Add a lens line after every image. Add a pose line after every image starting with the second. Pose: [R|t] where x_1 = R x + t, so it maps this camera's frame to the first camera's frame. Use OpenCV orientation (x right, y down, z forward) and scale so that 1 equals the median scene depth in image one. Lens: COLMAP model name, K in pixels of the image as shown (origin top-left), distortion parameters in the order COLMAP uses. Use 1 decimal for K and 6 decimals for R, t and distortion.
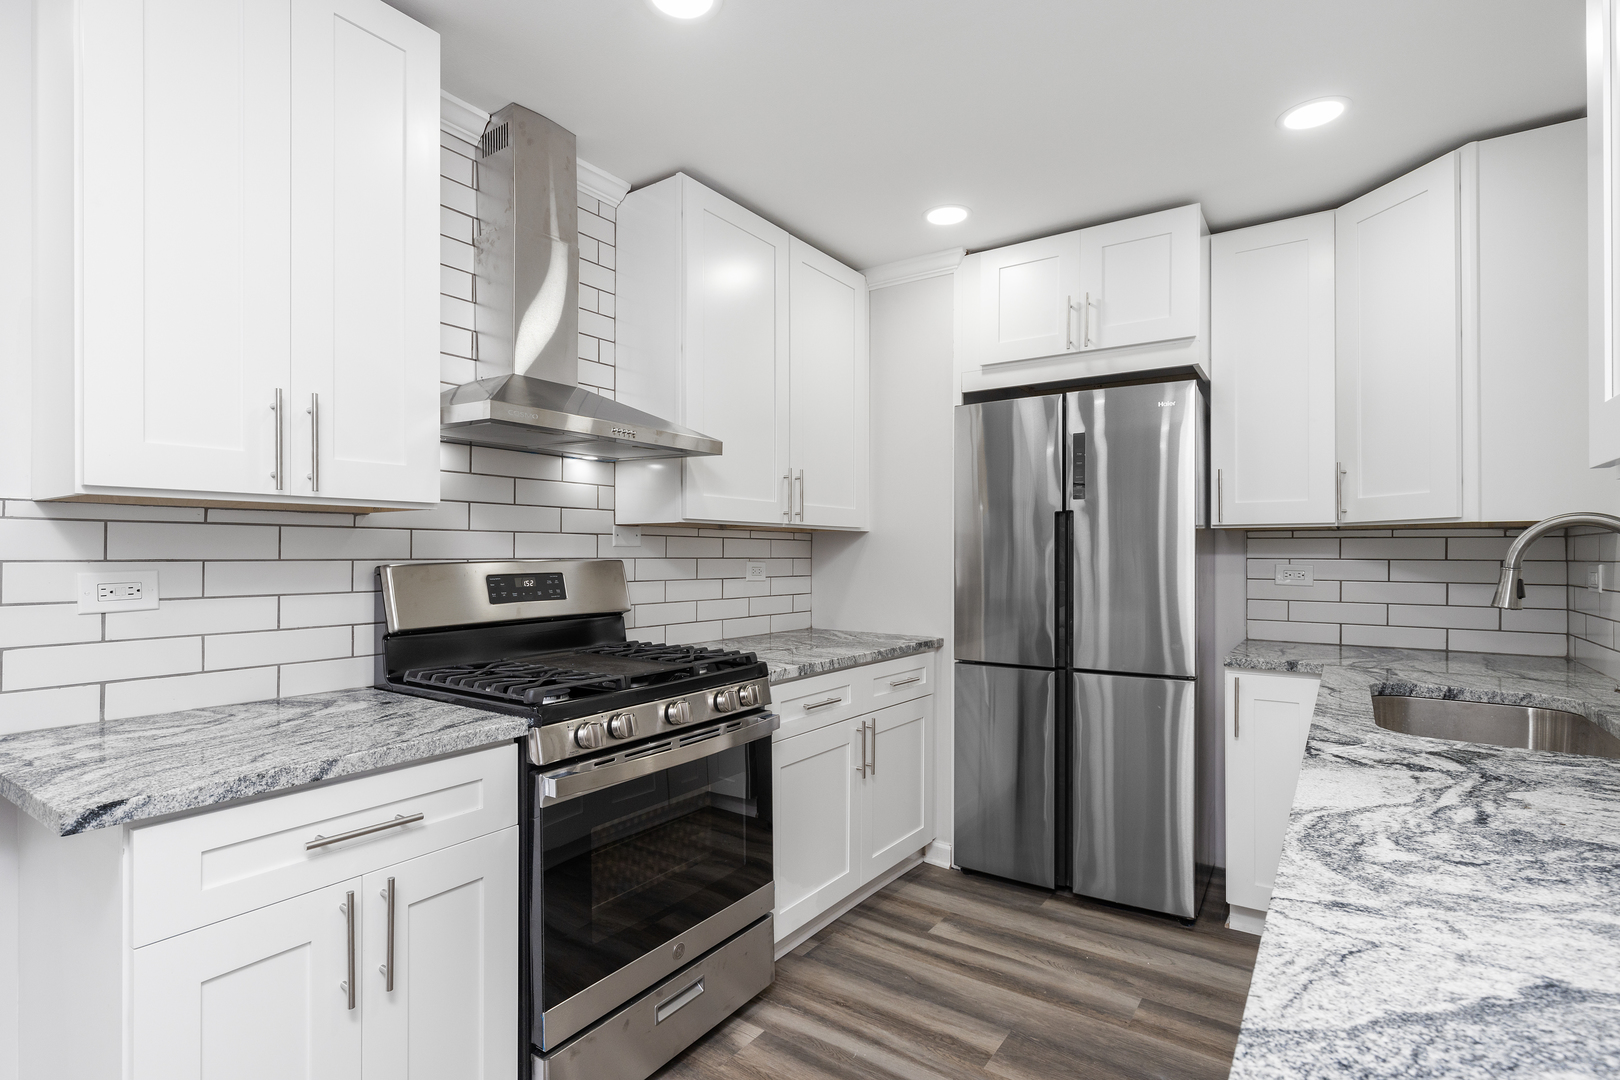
lens RADIAL K [[793.8, 0, 810.0], [0, 793.8, 540.0], [0, 0, 1]] dist [0.000086, -0.000440]
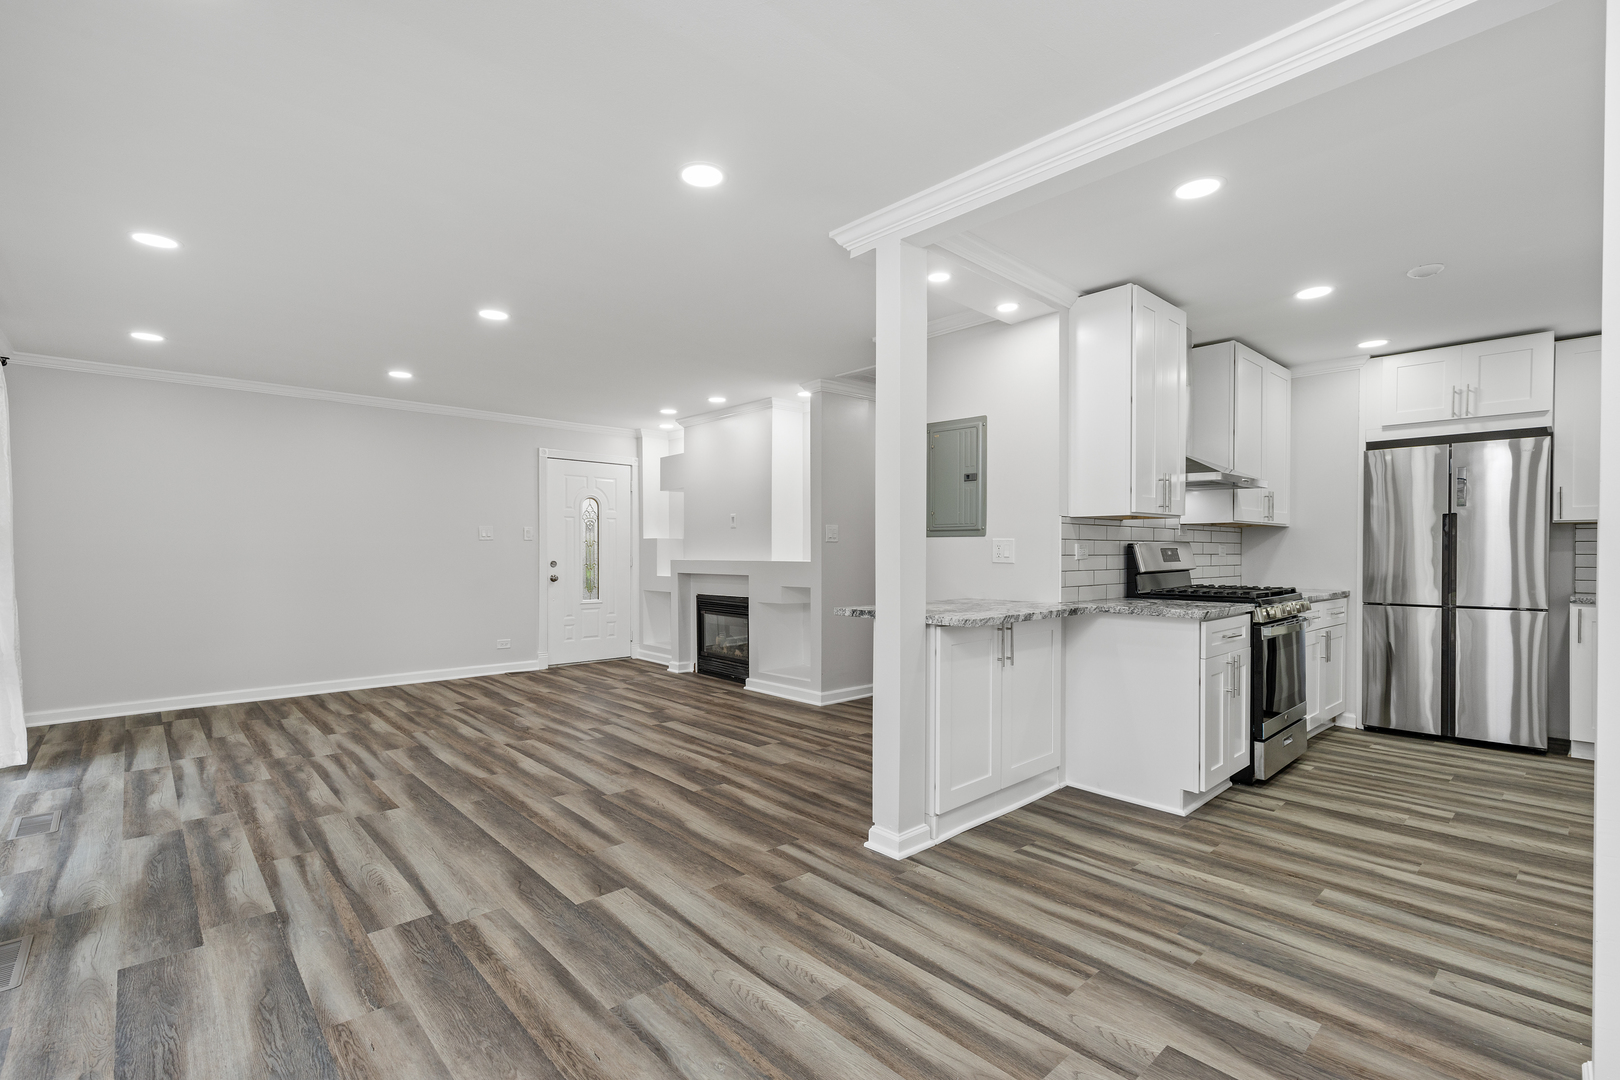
lens RADIAL K [[738.4, 0, 805.7], [0, 738.4, 552.5], [0, 0, 1]] dist [0.001070, 0.000081]
pose [[0.974671, 0.000475, -0.223643, -0.671477], [0.003862, 0.999813, 0.018956, 0.011145], [0.223610, -0.019340, 0.974487, -0.850886]]
